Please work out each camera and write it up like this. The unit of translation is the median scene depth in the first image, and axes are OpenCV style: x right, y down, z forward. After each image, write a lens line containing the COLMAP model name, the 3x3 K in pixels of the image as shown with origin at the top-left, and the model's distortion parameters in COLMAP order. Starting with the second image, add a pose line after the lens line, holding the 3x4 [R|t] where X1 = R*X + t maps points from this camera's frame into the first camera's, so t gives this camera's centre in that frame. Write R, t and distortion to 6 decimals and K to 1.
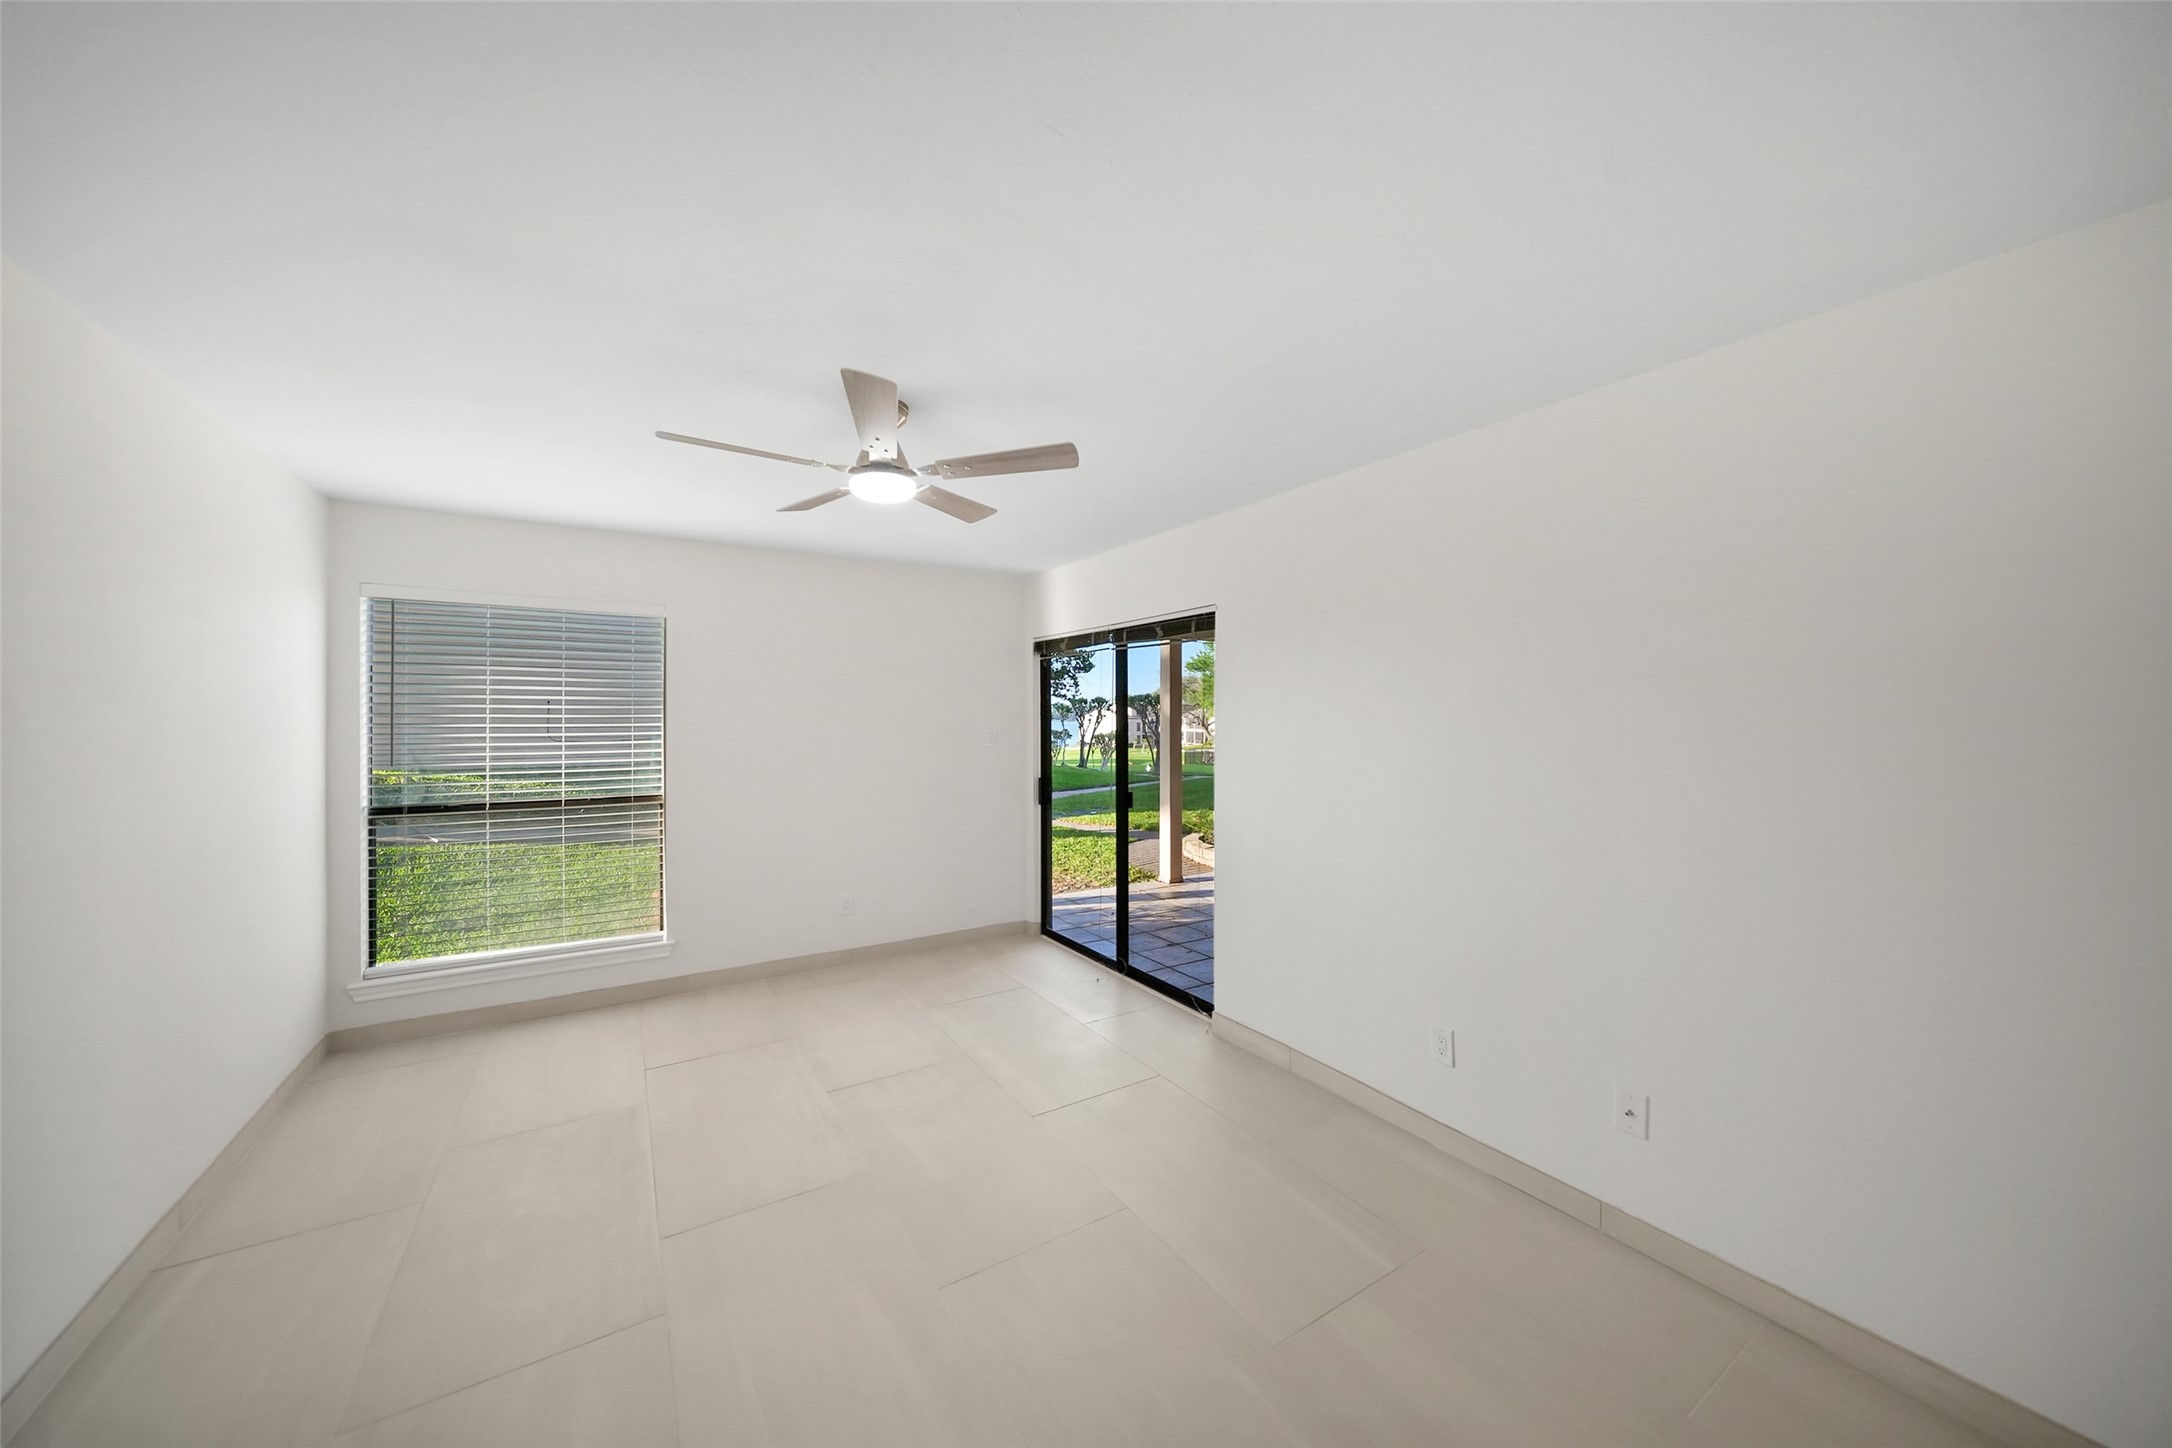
lens RADIAL K [[757.8, 0, 1082.2], [0, 757.8, 717.7], [0, 0, 1]] dist [-0.000587, -0.000090]
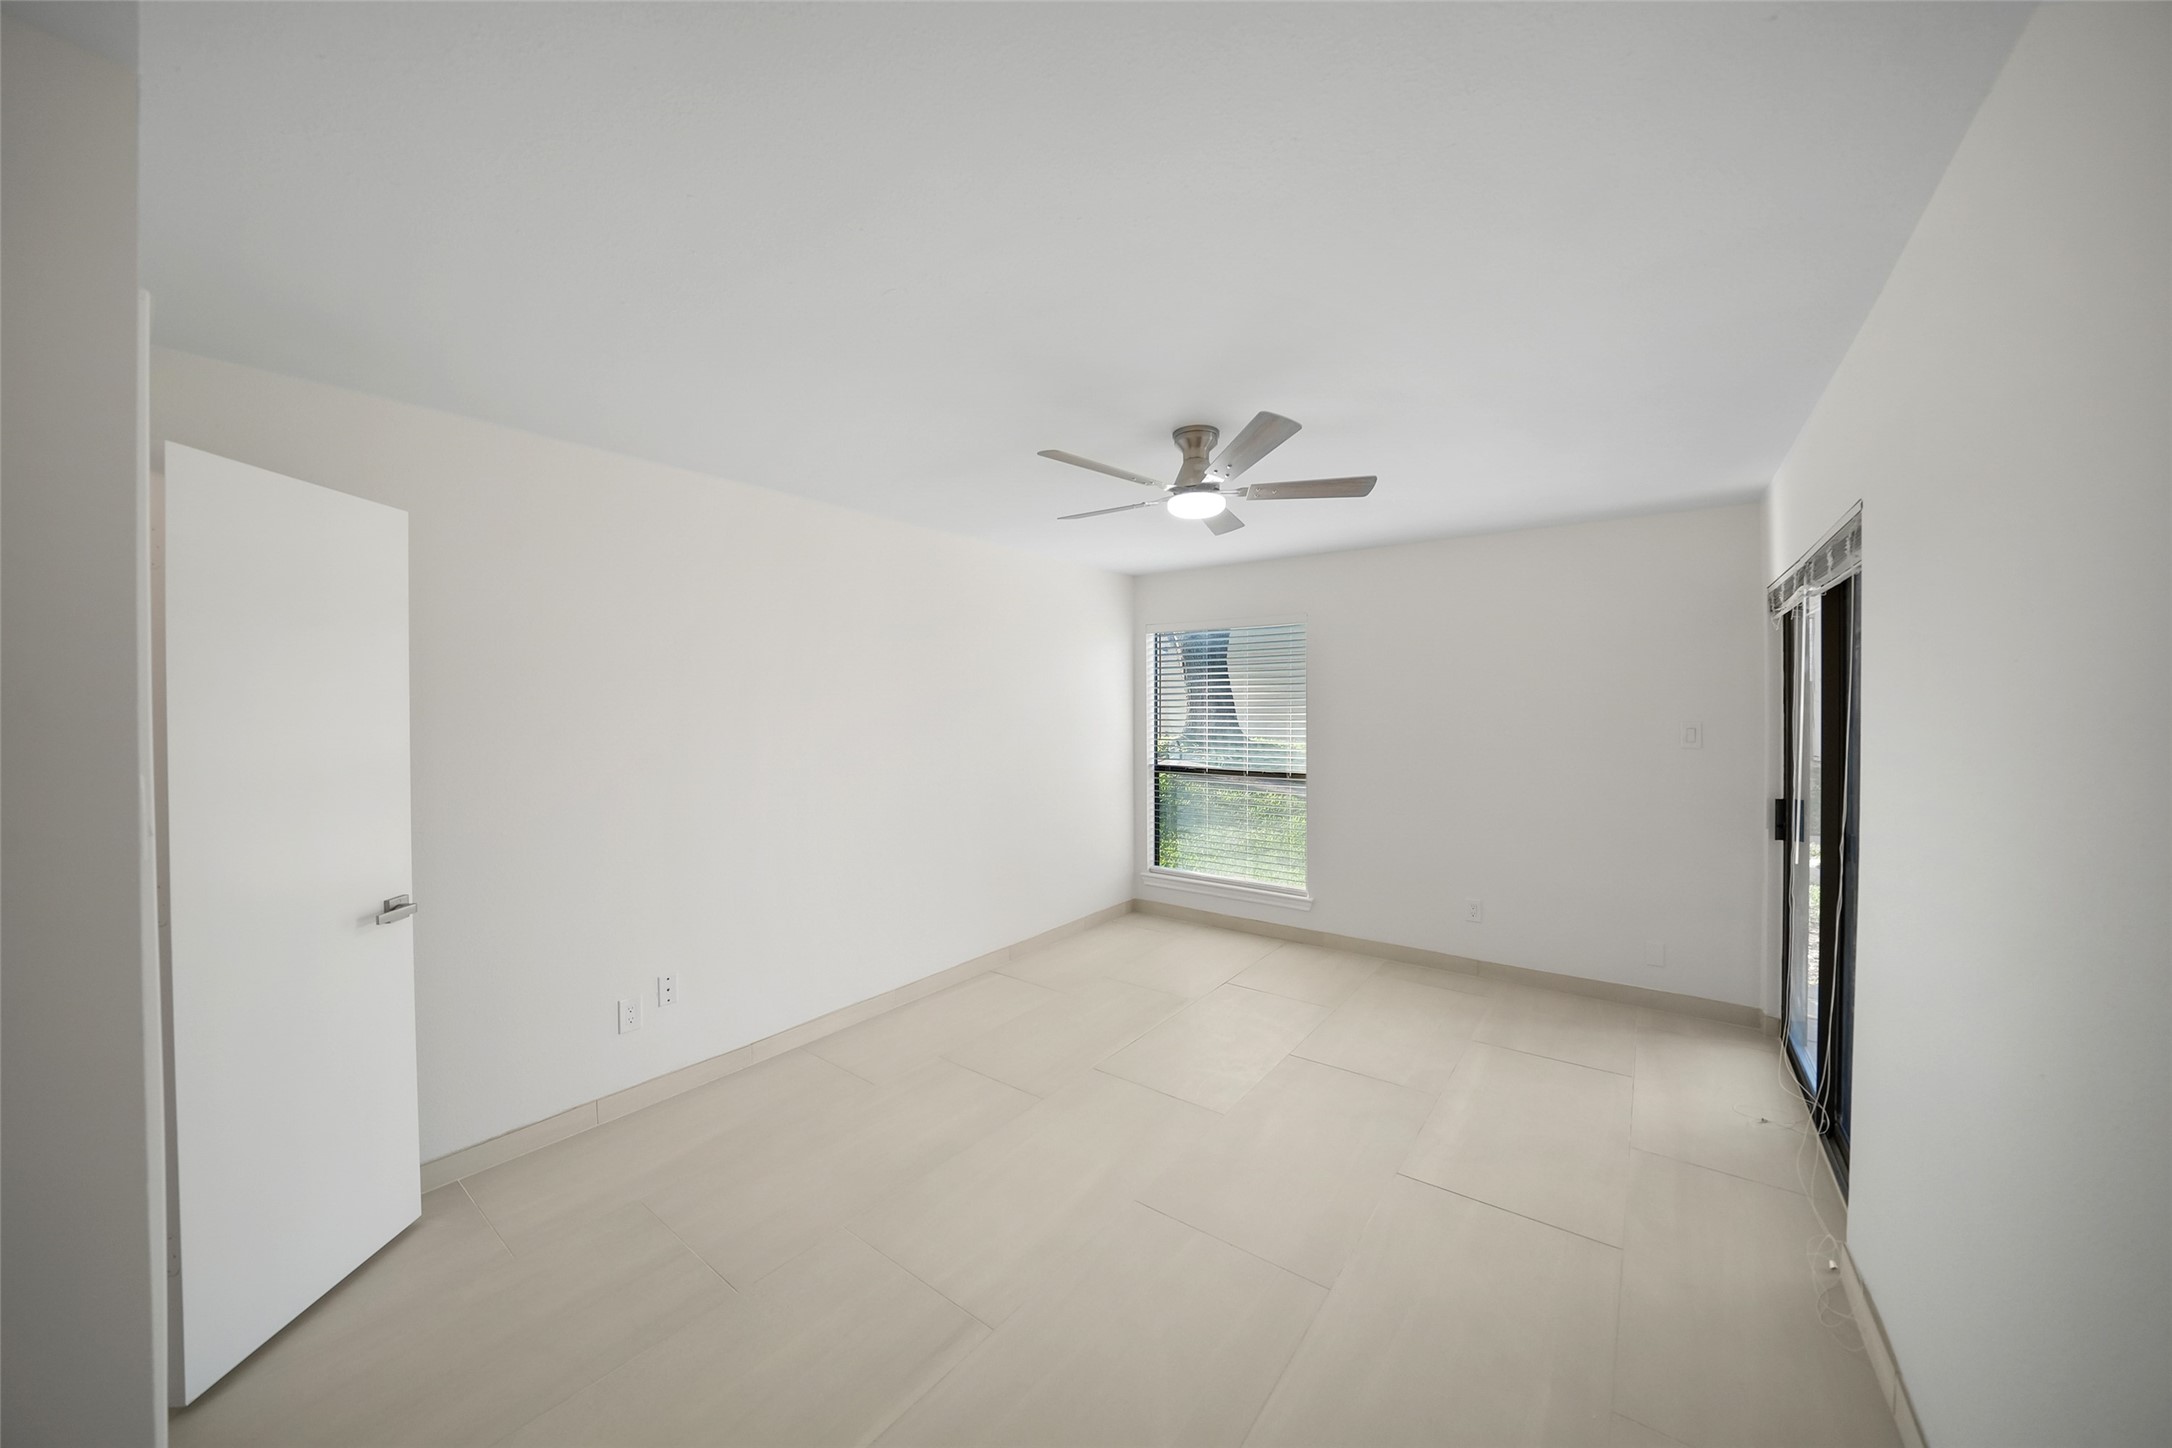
lens RADIAL K [[757.8, 0, 1082.2], [0, 757.8, 717.7], [0, 0, 1]] dist [-0.000587, -0.000090]
pose [[0.348611, 0.010450, -0.937209, 0.497050], [0.002167, 0.999926, 0.011955, -0.000305], [0.937265, -0.006199, 0.348563, 0.299697]]
